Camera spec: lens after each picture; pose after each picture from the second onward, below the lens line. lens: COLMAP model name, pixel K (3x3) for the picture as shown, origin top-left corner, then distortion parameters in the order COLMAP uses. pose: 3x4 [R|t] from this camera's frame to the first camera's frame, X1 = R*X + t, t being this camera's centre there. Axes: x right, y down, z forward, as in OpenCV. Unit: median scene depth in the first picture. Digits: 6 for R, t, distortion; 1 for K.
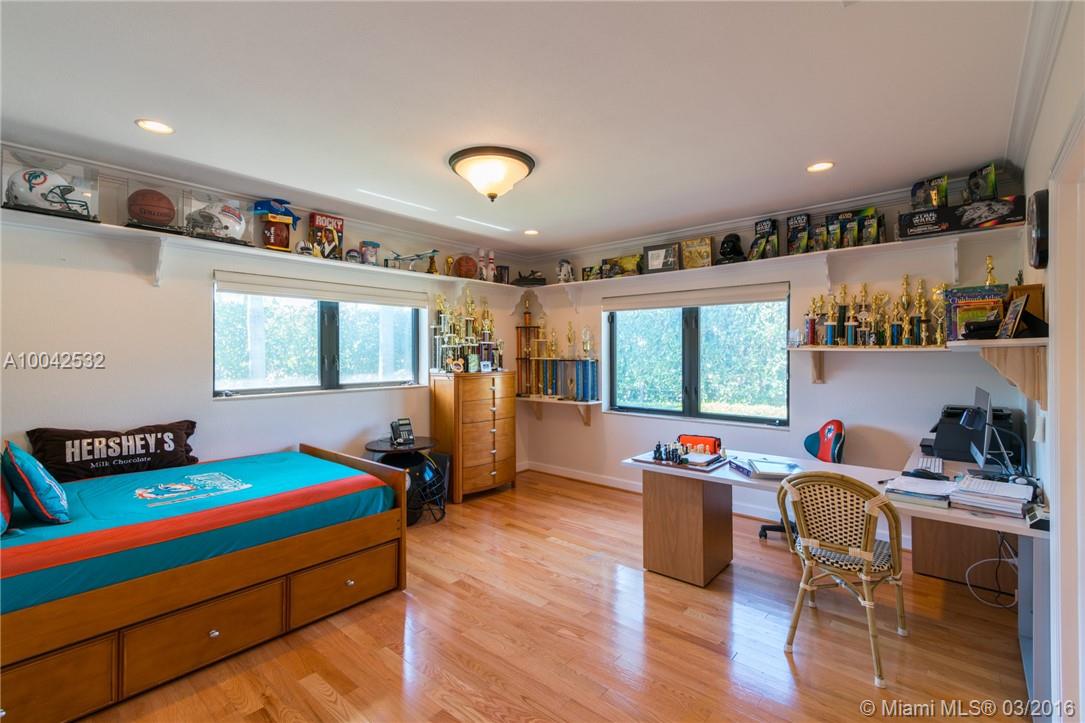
lens RADIAL K [[494.8, 0, 541.4], [0, 494.8, 357.4], [0, 0, 1]] dist [-0.000473, -0.000049]
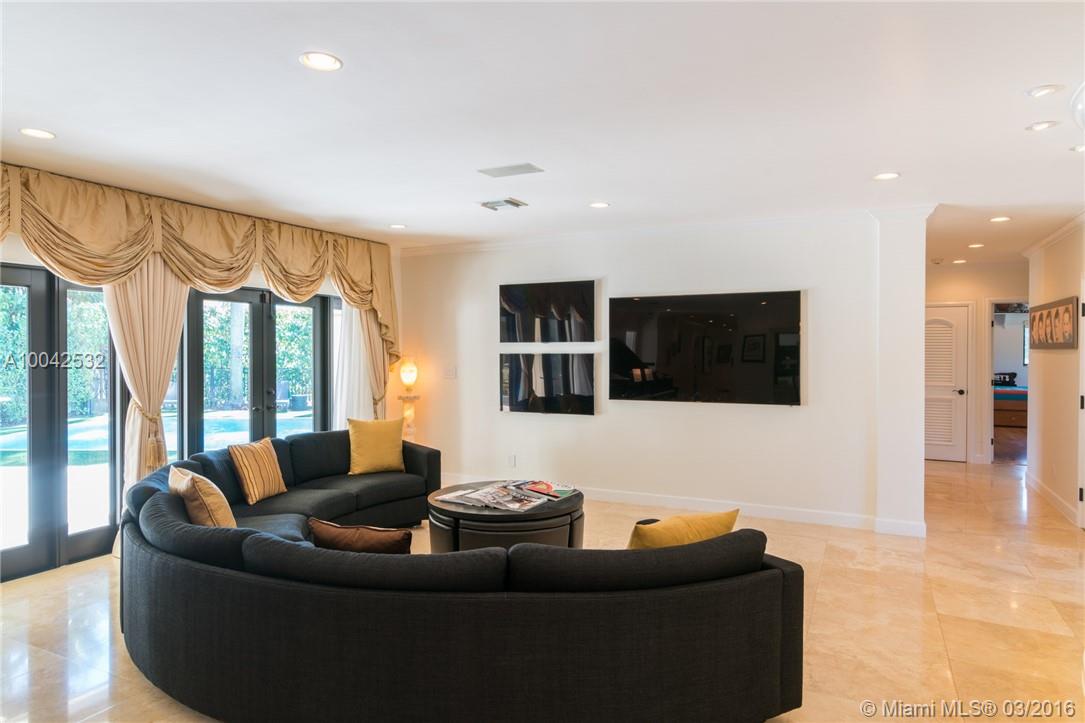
lens RADIAL K [[677.6, 0, 542.0], [0, 677.6, 358.6], [0, 0, 1]] dist [0.002214, 0.000460]
pose [[0.258570, 0.008162, -0.965958, 2.715254], [-0.001355, 0.999966, 0.008087, 0.012253], [0.965992, -0.000782, 0.258572, -3.052560]]
